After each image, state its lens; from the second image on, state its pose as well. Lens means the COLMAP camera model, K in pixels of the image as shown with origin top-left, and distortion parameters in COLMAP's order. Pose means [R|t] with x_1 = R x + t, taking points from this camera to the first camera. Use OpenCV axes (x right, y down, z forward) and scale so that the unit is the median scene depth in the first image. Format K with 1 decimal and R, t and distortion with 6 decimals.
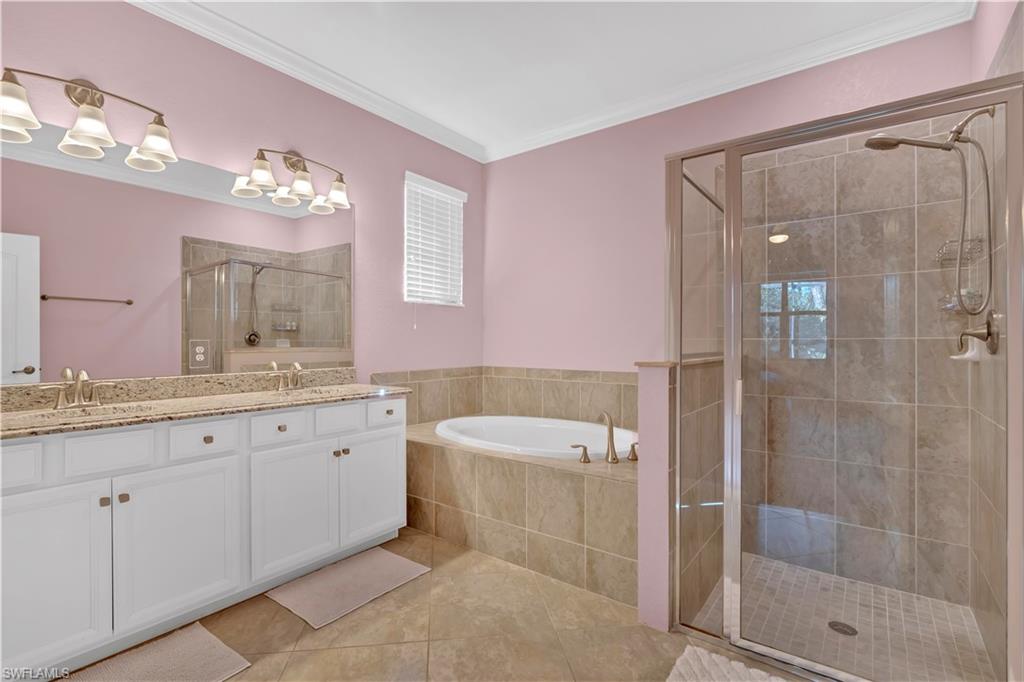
lens RADIAL K [[475.2, 0, 505.5], [0, 475.2, 353.6], [0, 0, 1]] dist [-0.004427, 0.000387]
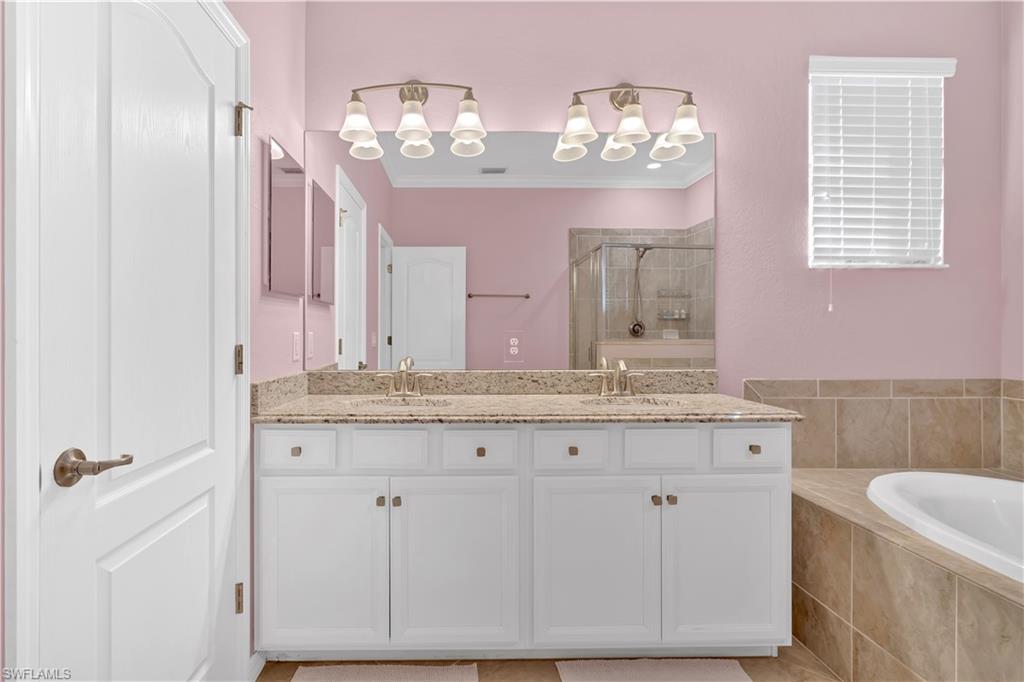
lens RADIAL K [[466.2, 0, 508.0], [0, 466.2, 331.3], [0, 0, 1]] dist [-0.003807, 0.000927]
pose [[0.620082, -0.001885, -0.784535, 0.028816], [-0.019688, 0.999645, -0.017963, -0.010617], [0.784290, 0.026585, 0.619824, 0.420163]]
